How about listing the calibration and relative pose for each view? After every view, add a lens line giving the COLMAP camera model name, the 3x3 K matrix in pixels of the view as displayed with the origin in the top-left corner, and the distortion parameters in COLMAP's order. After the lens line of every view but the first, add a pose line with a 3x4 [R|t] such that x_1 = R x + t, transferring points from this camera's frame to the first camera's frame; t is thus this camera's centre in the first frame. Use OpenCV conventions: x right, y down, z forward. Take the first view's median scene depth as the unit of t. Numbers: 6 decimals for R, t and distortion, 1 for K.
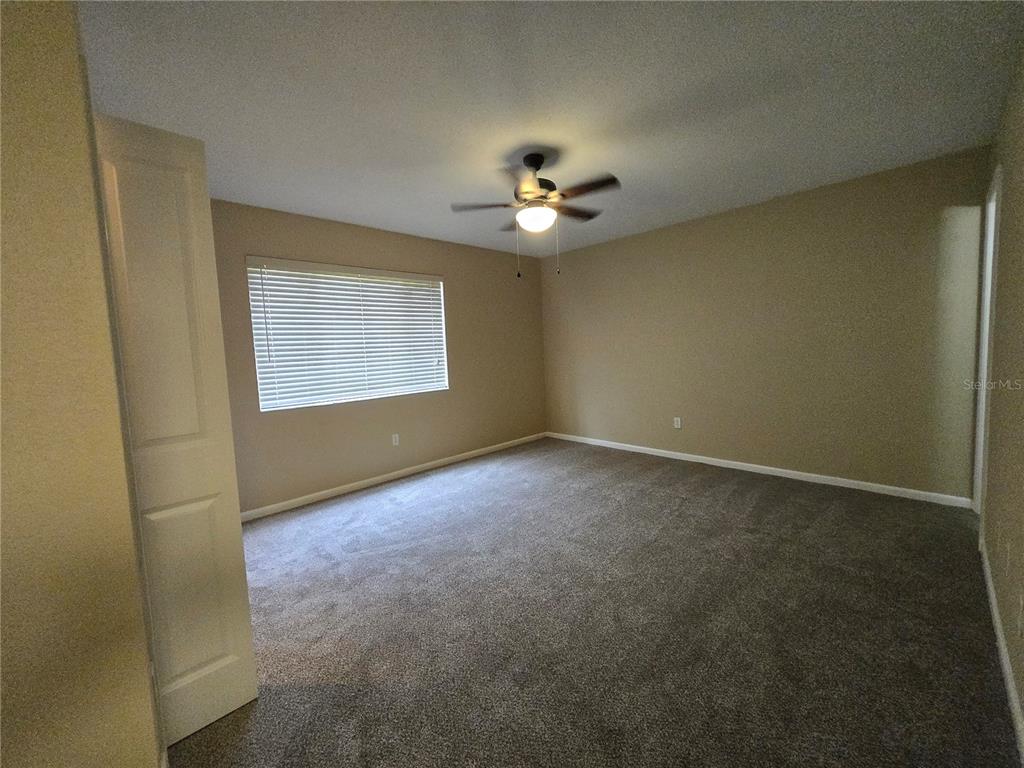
lens RADIAL K [[399.5, 0, 512.9], [0, 399.5, 378.4], [0, 0, 1]] dist [0.001751, -0.000295]
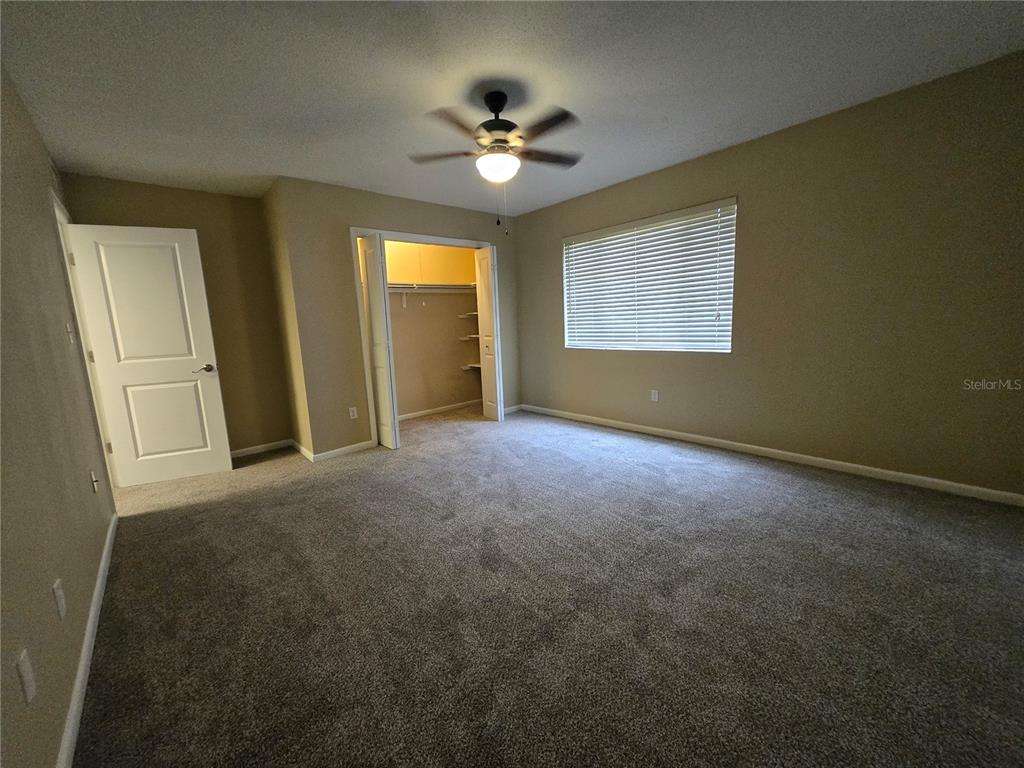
lens RADIAL K [[399.5, 0, 512.9], [0, 399.5, 378.4], [0, 0, 1]] dist [0.001751, -0.000295]
pose [[-0.029738, 0.191837, -0.980976, 0.767657], [-0.027464, 0.980883, 0.192652, -0.076875], [0.999180, 0.032671, -0.023901, 0.780717]]
